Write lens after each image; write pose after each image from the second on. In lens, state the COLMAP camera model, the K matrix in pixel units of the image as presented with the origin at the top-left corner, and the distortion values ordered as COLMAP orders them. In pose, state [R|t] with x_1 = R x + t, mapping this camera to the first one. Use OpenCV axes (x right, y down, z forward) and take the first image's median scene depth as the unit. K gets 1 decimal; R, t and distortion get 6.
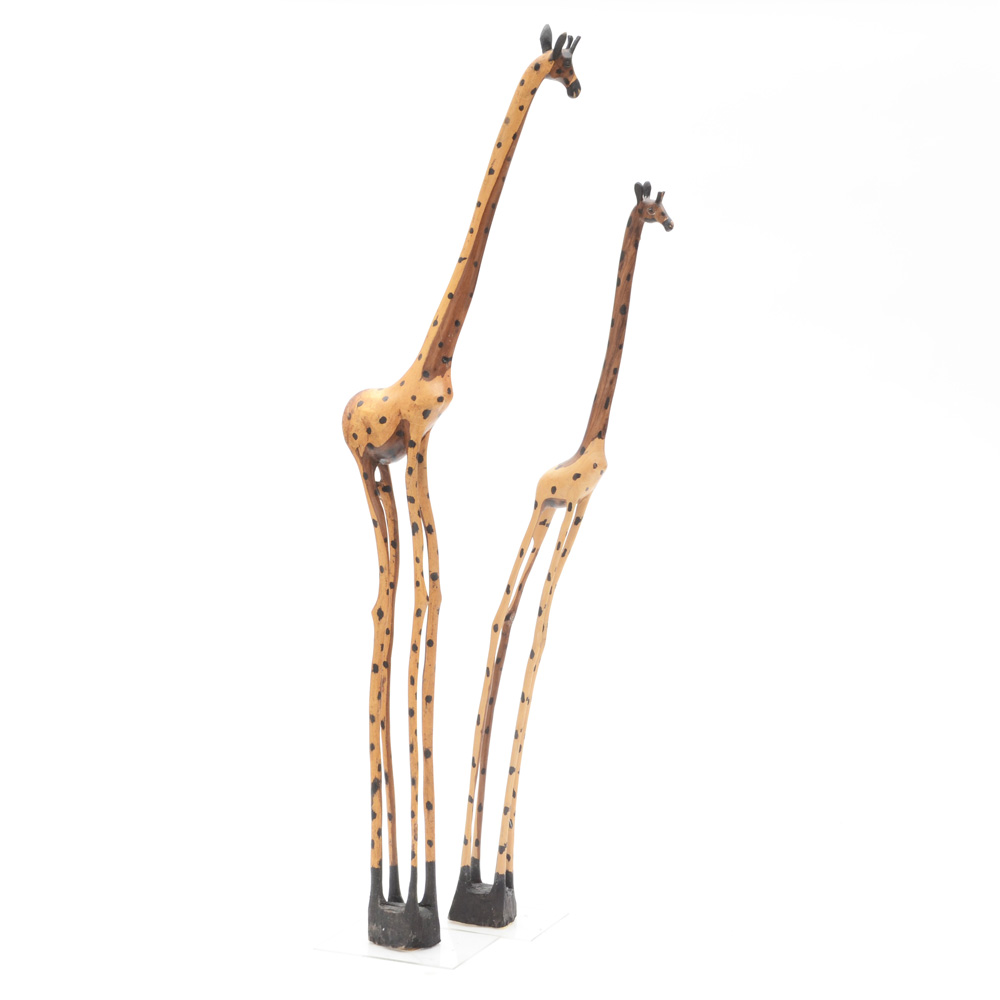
lens RADIAL K [[3106.9, 0, 501.1], [0, 3106.9, 499.9], [0, 0, 1]] dist [0.374933, 0.000000]
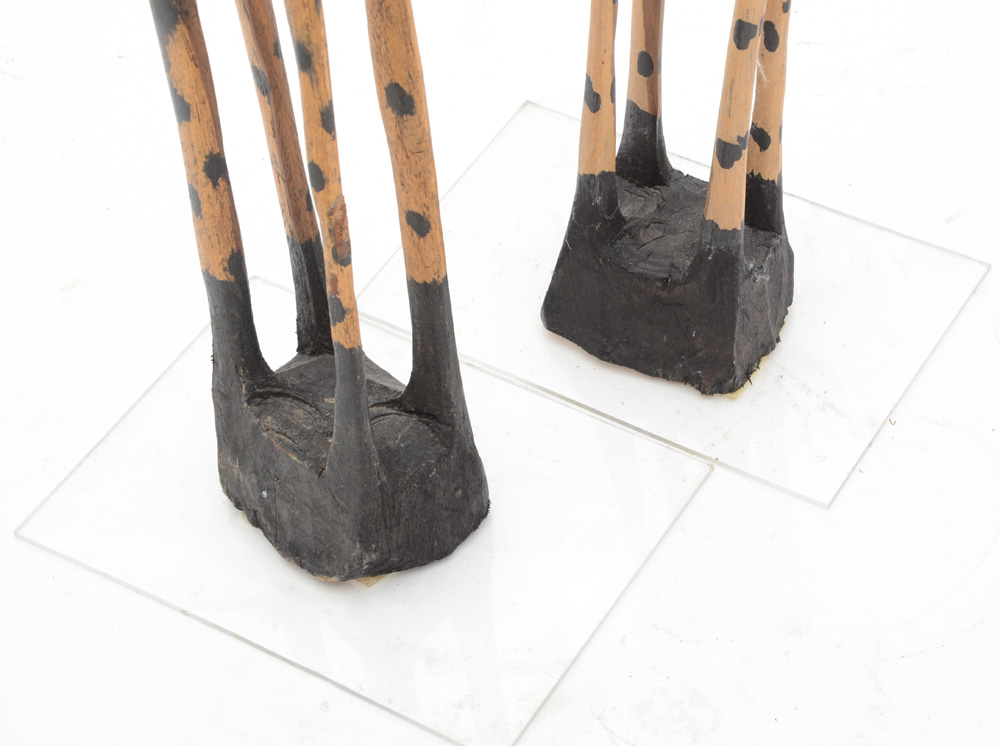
lens RADIAL K [[2773.7, 0, 533.8], [0, 2773.7, 357.7], [0, 0, 1]] dist [0.392536, 0.000000]
pose [[0.989678, 0.047756, -0.135115, 0.016691], [0.047182, 0.781690, 0.621880, -0.017841], [0.135317, -0.621837, 0.771368, 0.847821]]
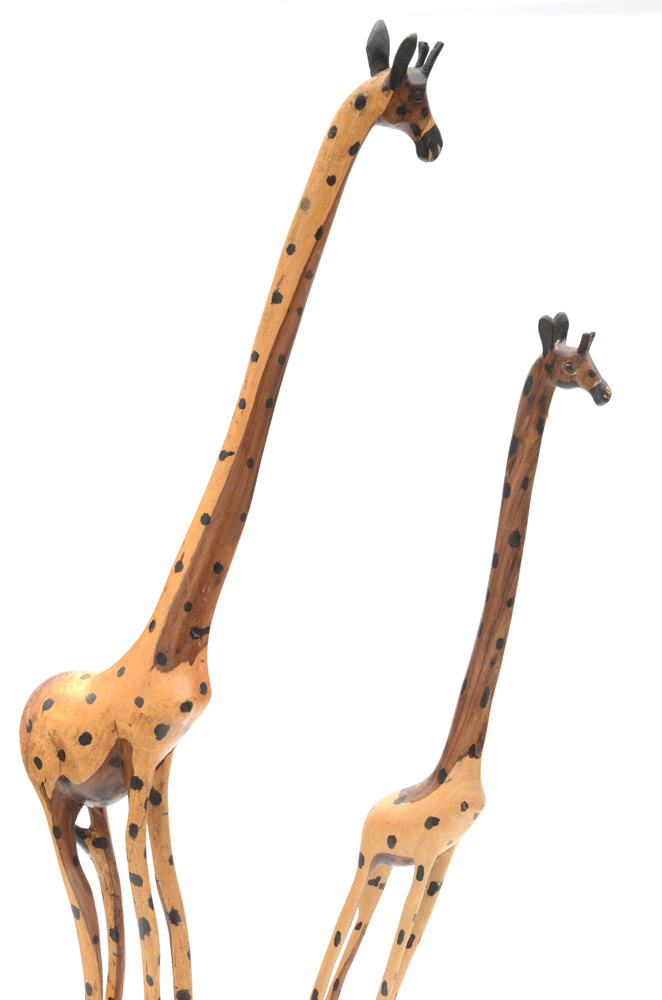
lens RADIAL K [[1962.4, 0, 324.3], [0, 1962.4, 499.7], [0, 0, 1]] dist [0.349341, 0.000000]
pose [[0.999772, 0.001270, -0.021327, 0.012386], [-0.000416, 0.999199, 0.040007, -0.082741], [0.021361, -0.039989, 0.998972, 0.646609]]
